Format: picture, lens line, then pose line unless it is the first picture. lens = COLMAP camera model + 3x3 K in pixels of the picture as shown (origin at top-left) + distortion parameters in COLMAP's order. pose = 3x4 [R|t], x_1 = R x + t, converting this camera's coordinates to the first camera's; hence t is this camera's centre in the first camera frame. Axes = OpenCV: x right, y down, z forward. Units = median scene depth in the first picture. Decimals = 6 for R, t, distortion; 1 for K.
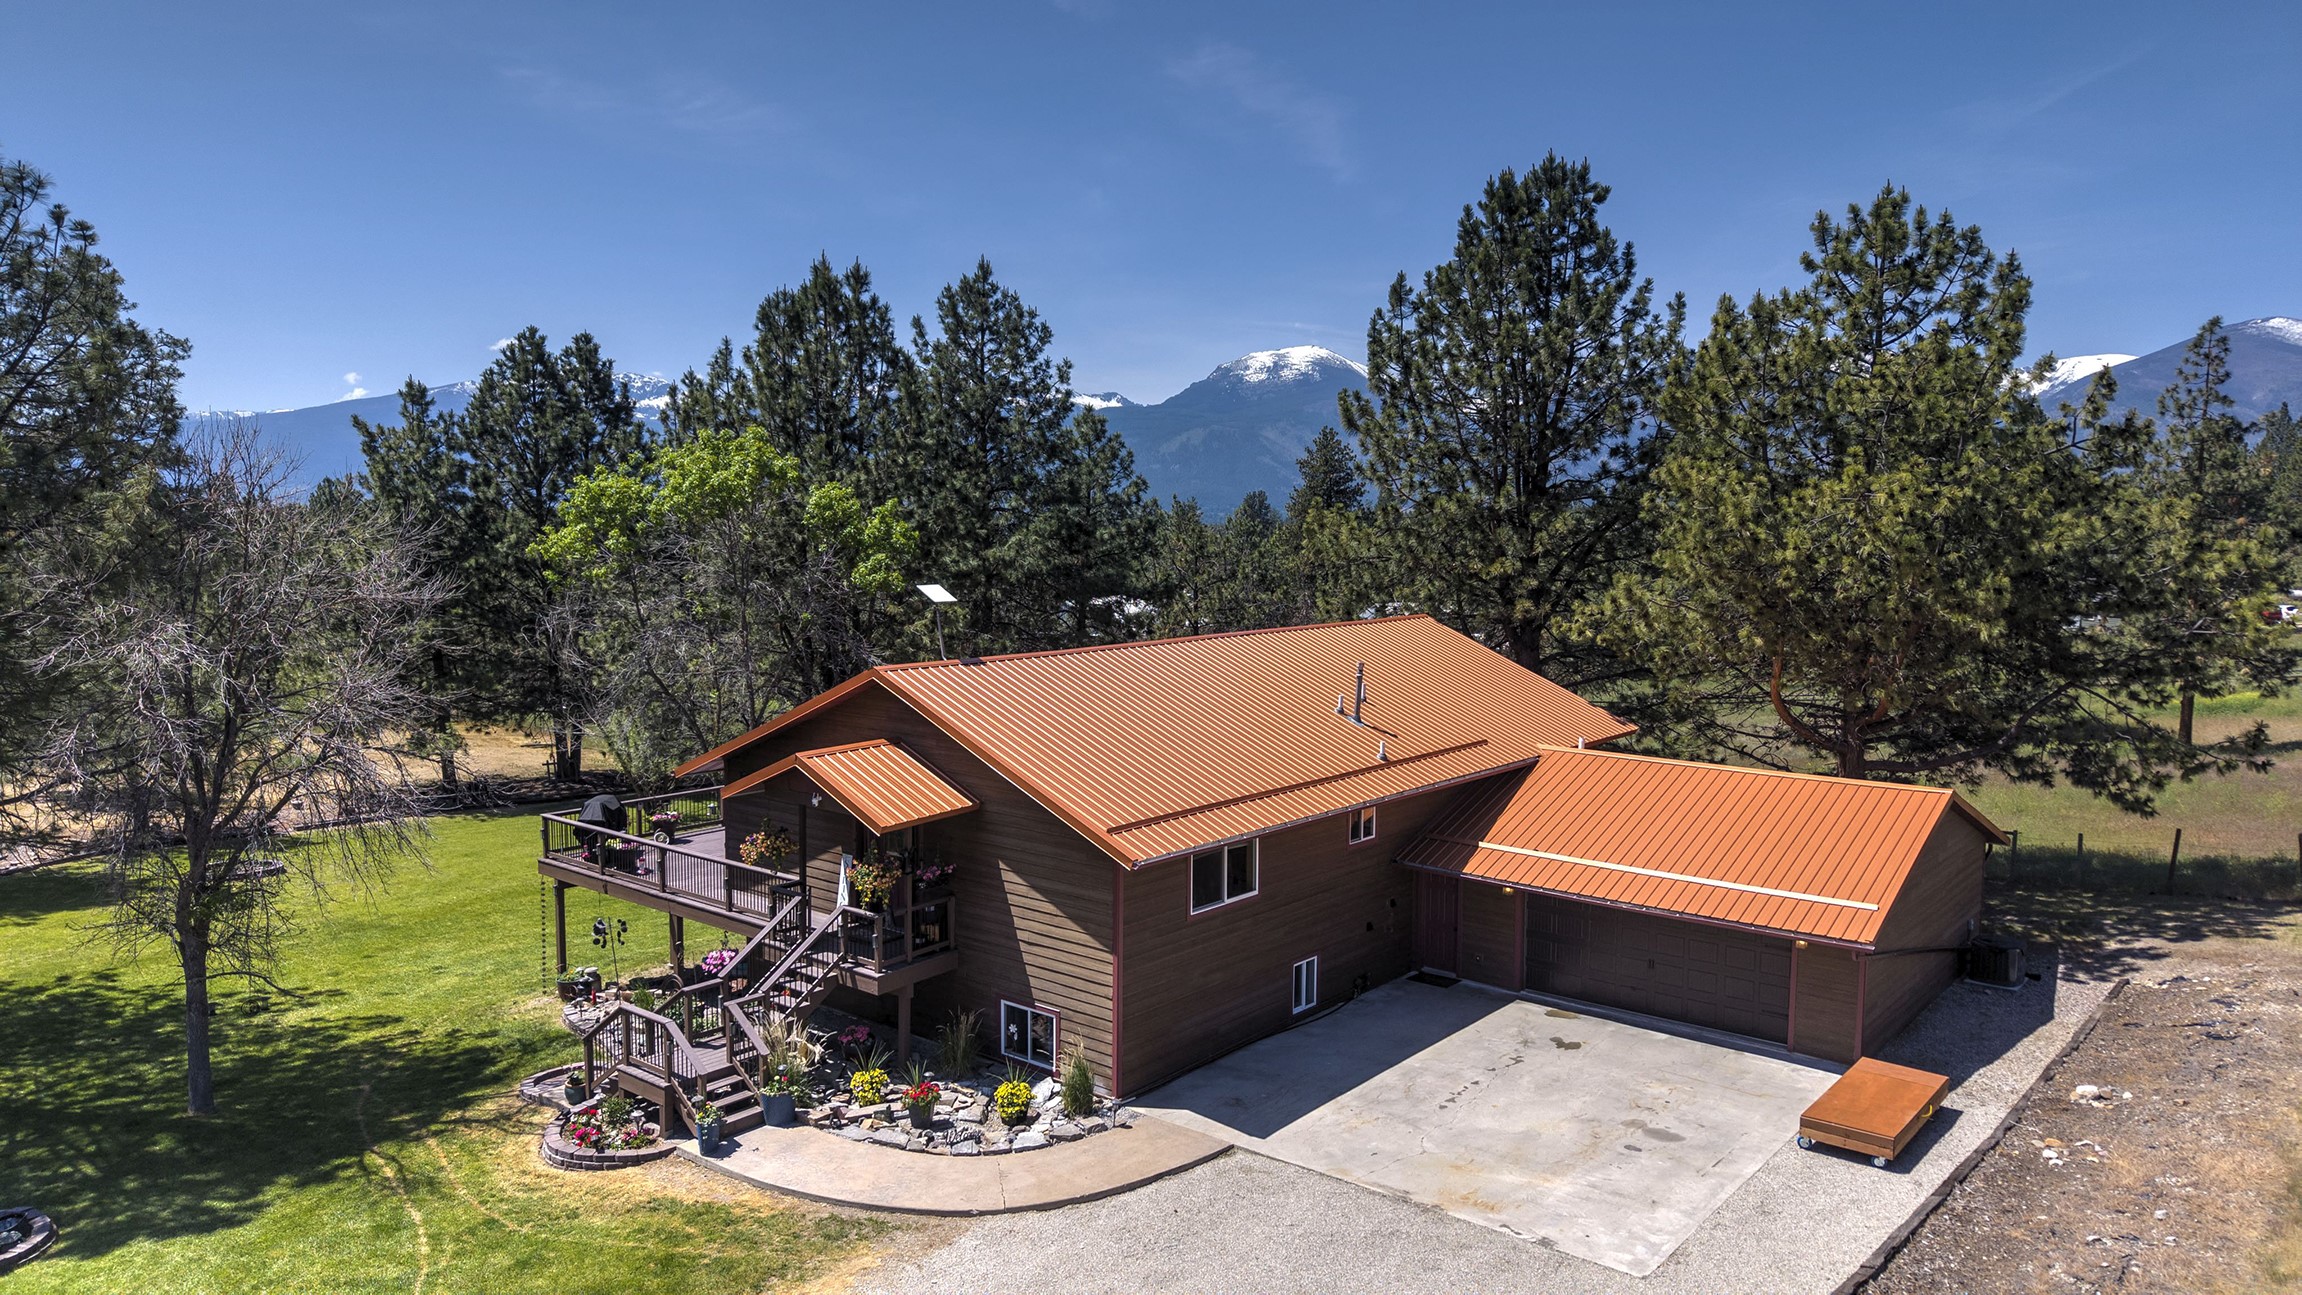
lens RADIAL K [[1525.7, 0, 1151.0], [0, 1525.7, 647.5], [0, 0, 1]] dist [0.019945, -0.021689]
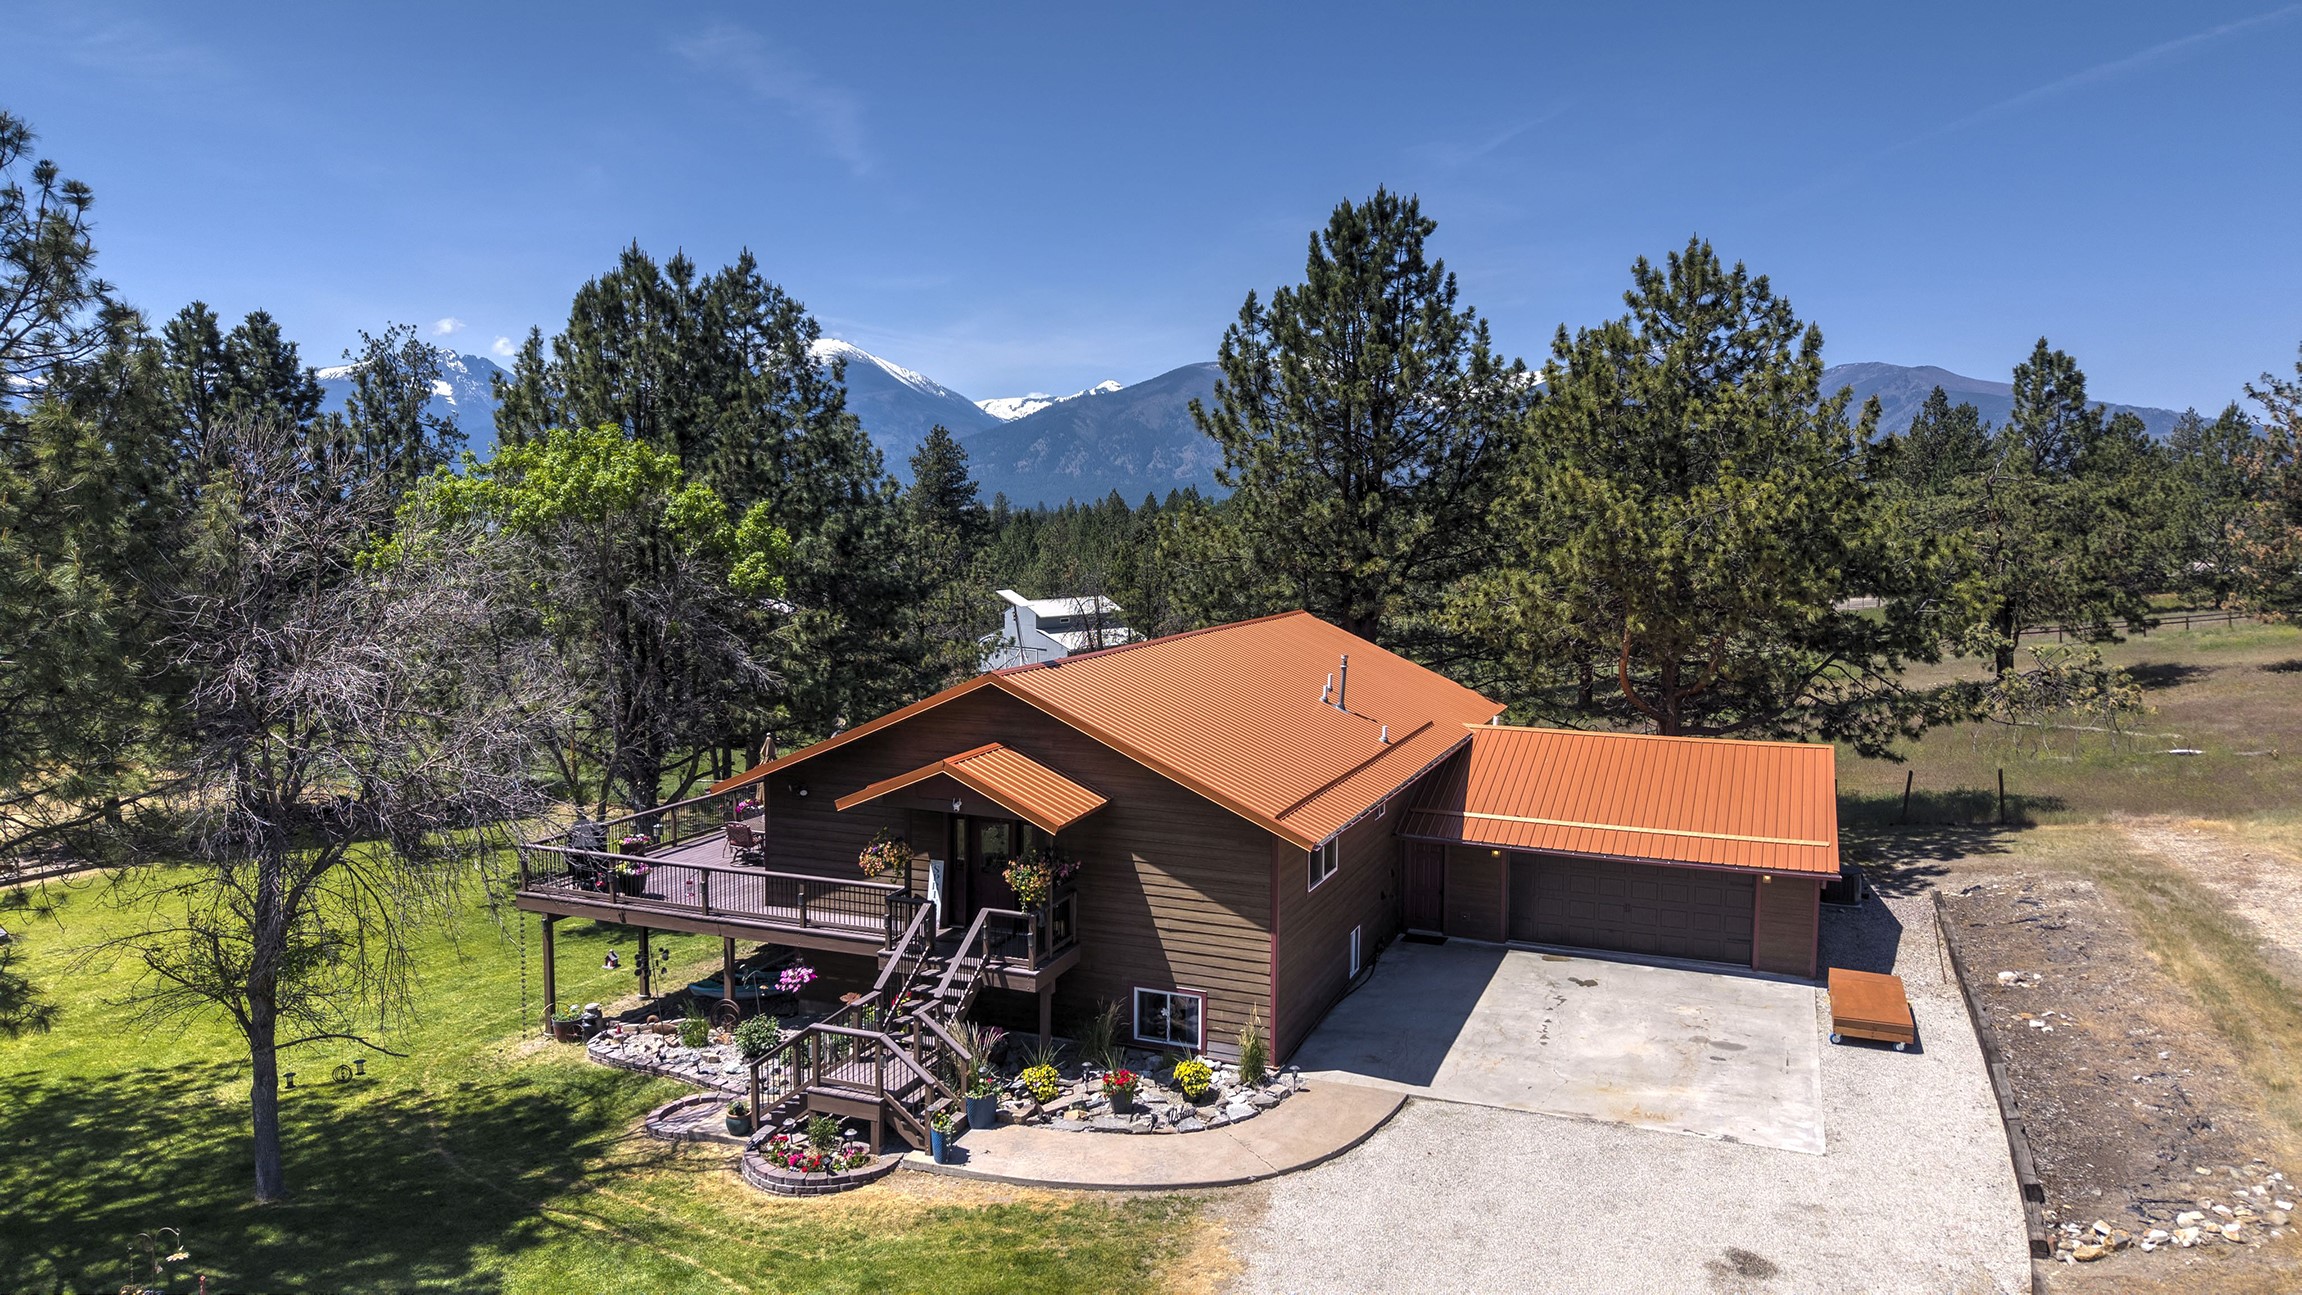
lens RADIAL K [[1525.7, 0, 1151.0], [0, 1525.7, 647.5], [0, 0, 1]] dist [0.019945, -0.021689]
pose [[0.954444, -0.027223, 0.297145, -0.387034], [0.026577, 0.999627, 0.006214, -0.007120], [-0.297204, 0.001966, 0.954812, 0.003110]]
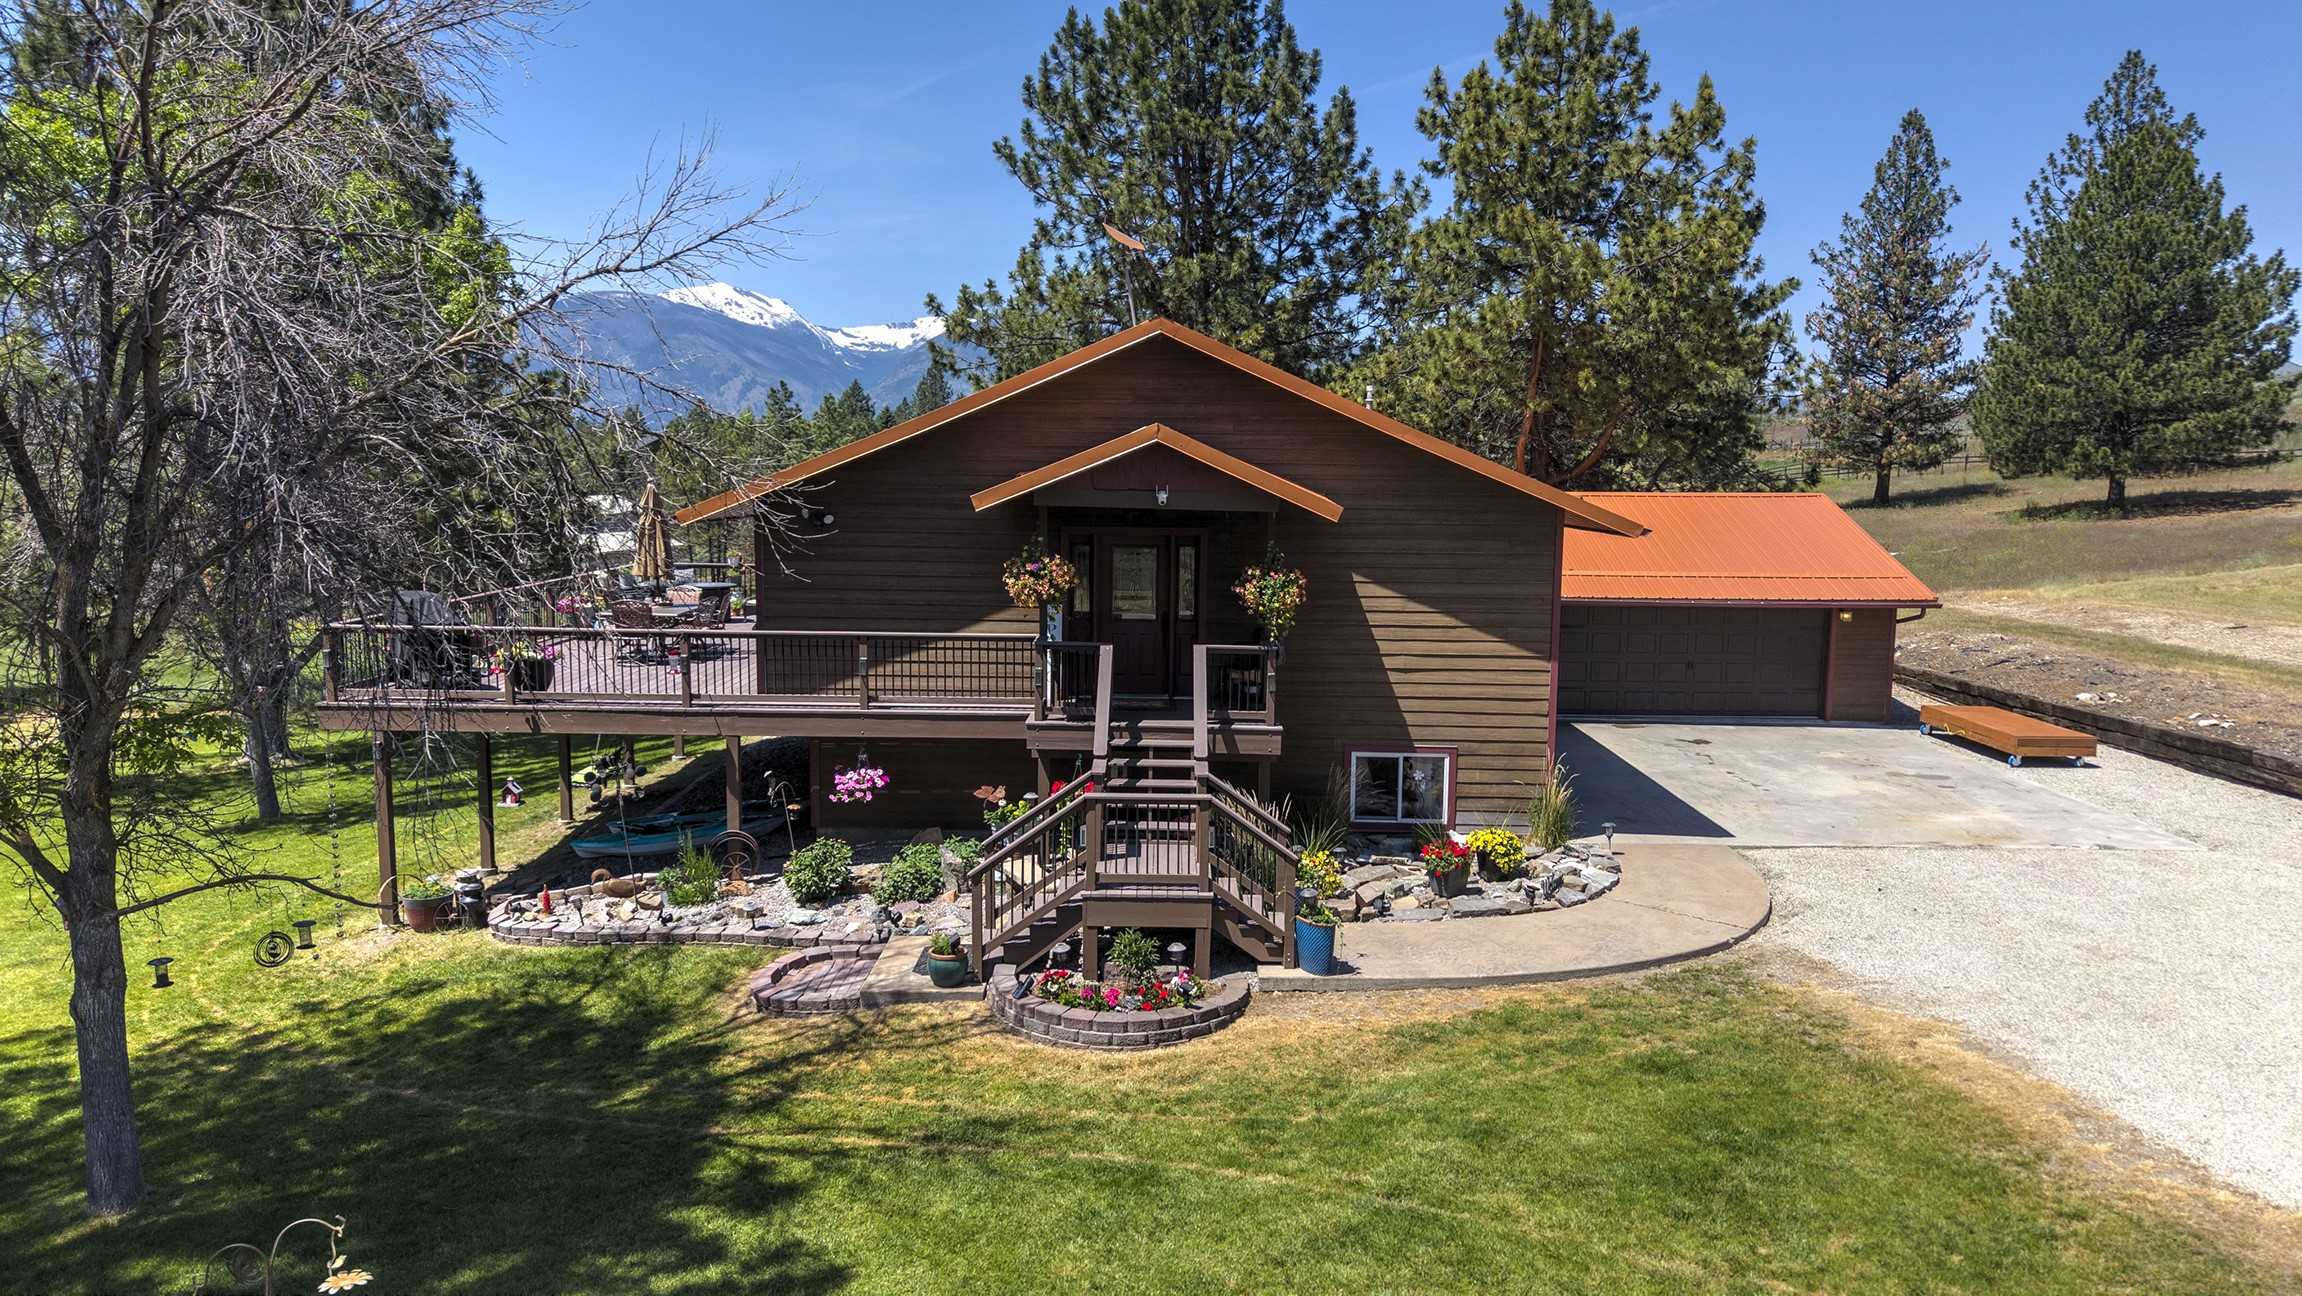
lens RADIAL K [[1525.7, 0, 1151.0], [0, 1525.7, 648.0], [0, 0, 1]] dist [0.019945, -0.021689]
pose [[0.782902, -0.078088, 0.617225, -0.644926], [0.052474, 0.996845, 0.059556, 0.125940], [-0.619928, -0.014238, 0.784530, 0.455293]]
